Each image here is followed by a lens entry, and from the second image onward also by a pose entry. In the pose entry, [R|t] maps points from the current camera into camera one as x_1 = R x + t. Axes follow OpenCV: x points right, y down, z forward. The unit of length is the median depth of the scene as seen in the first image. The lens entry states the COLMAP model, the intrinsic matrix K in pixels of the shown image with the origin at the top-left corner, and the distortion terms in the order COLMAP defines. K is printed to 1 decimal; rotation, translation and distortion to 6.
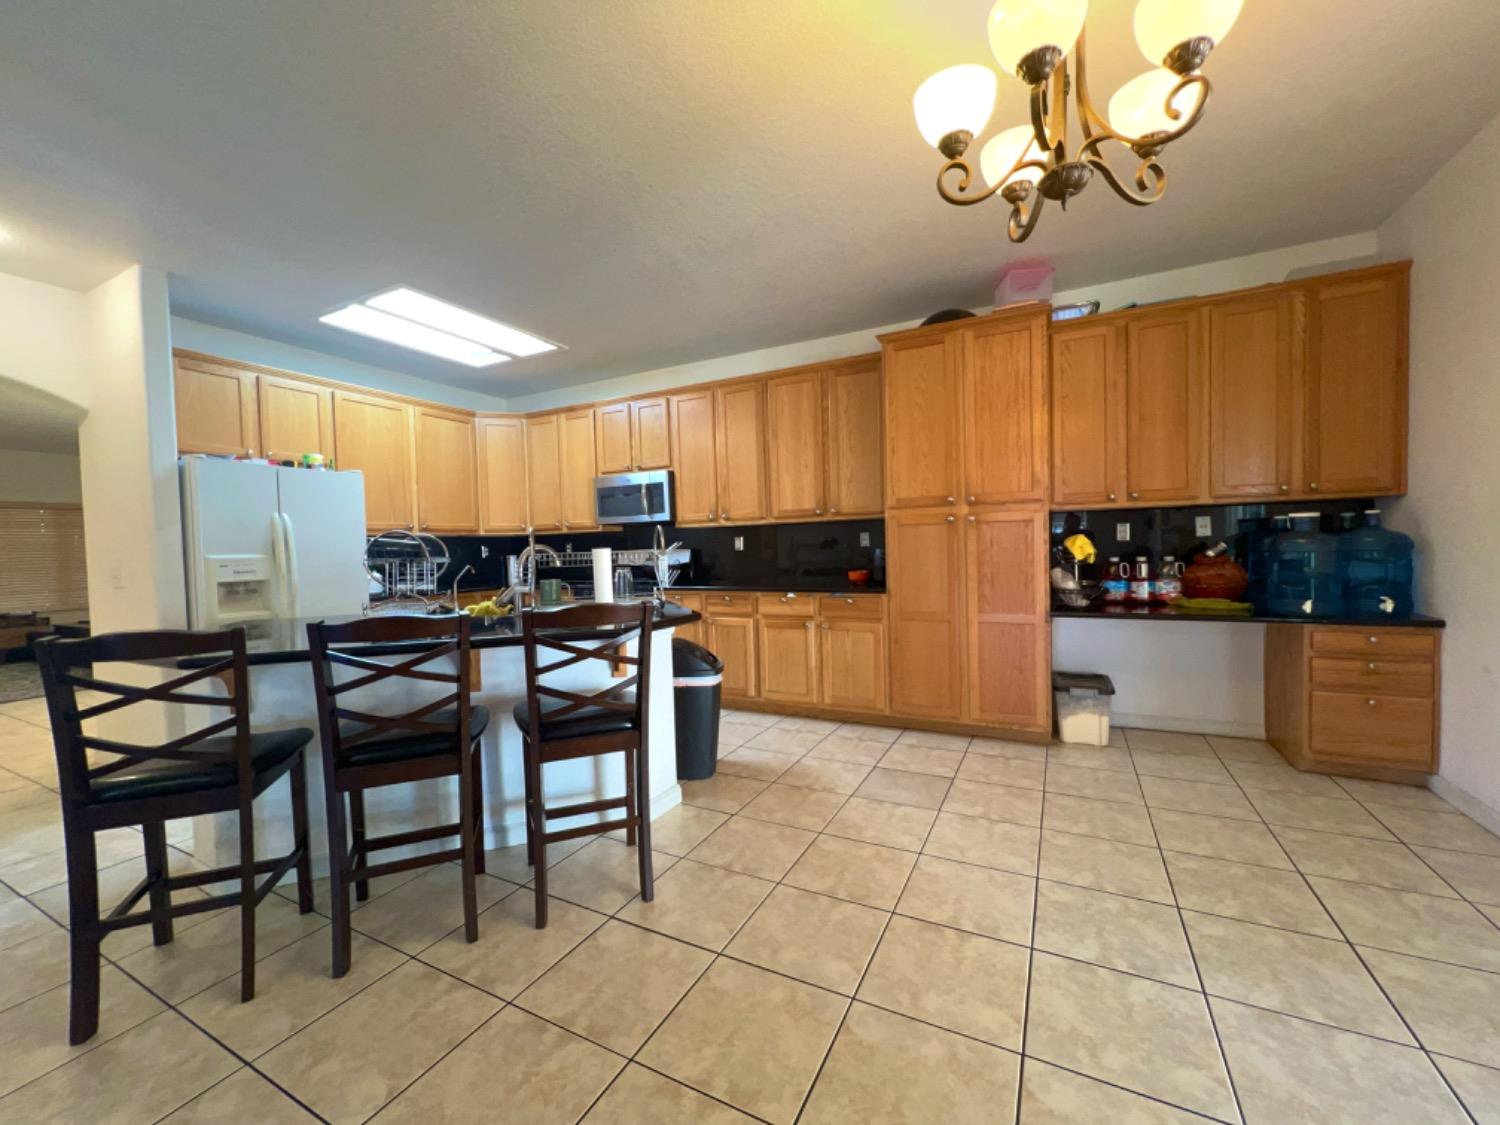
lens RADIAL K [[601.8, 0, 753.0], [0, 601.8, 563.6], [0, 0, 1]] dist [-0.000300, 0.000003]
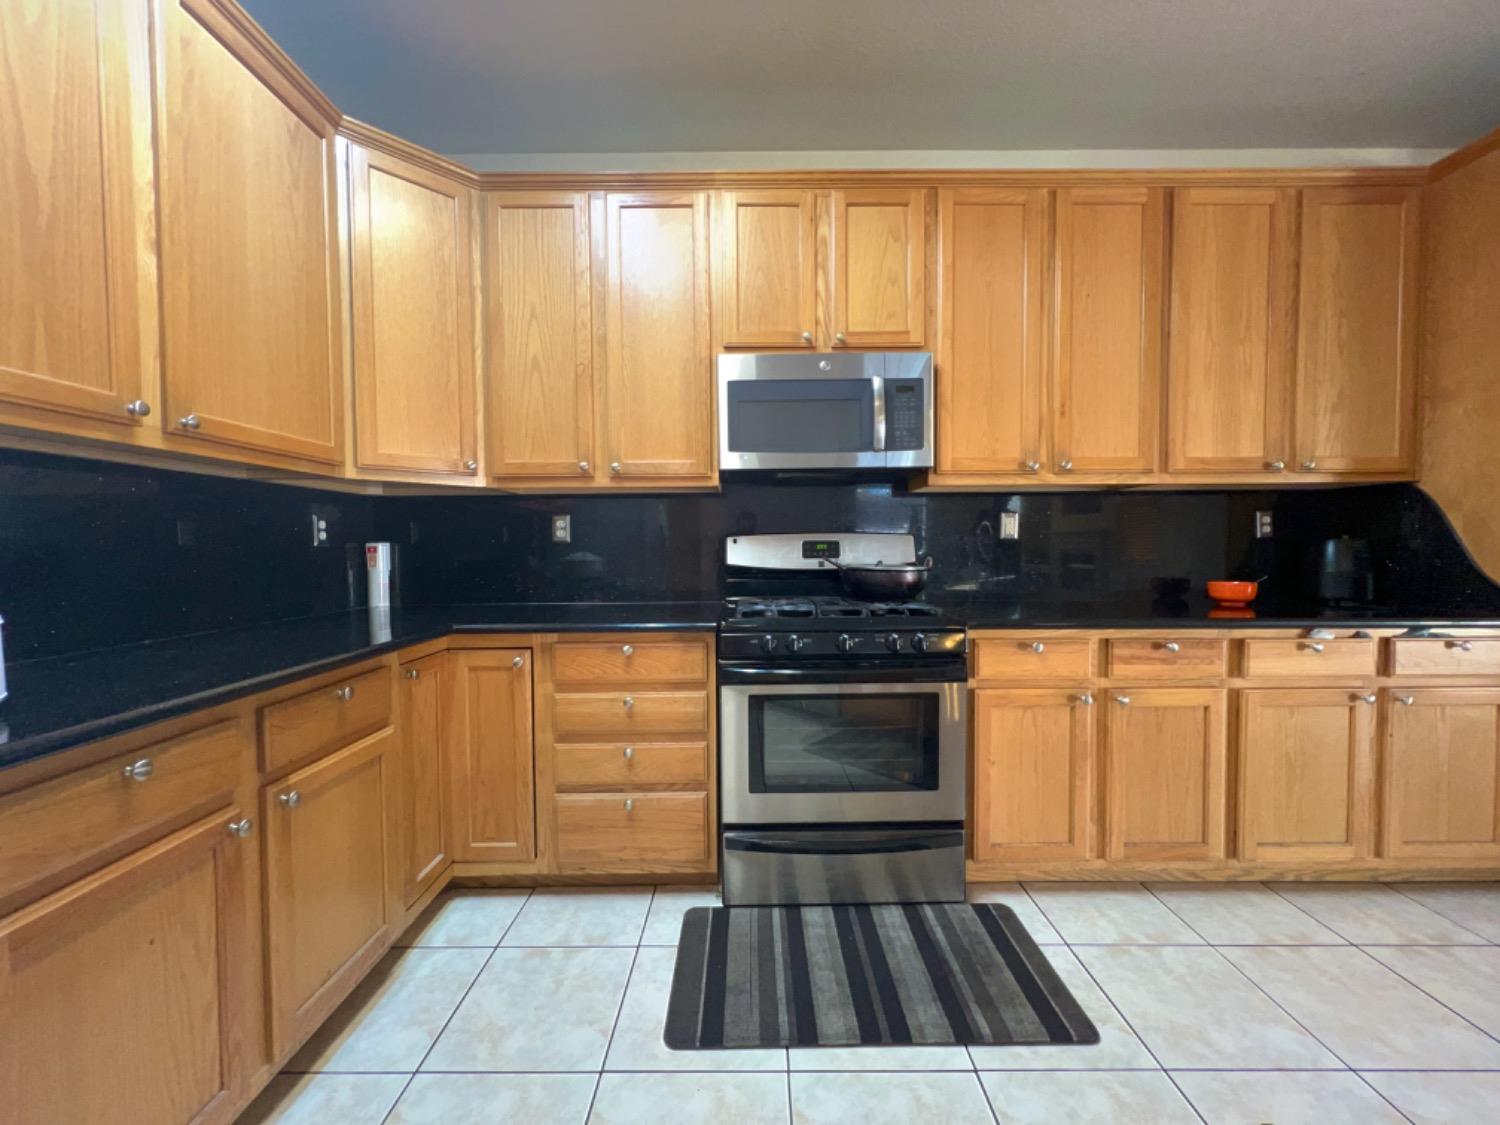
lens RADIAL K [[601.1, 0, 750.5], [0, 601.1, 542.1], [0, 0, 1]] dist [0.035628, 0.000060]
pose [[0.890280, 0.023451, 0.454809, -0.456070], [-0.006242, 0.999208, -0.039305, 0.002086], [-0.455370, 0.032153, 0.889721, 0.655306]]
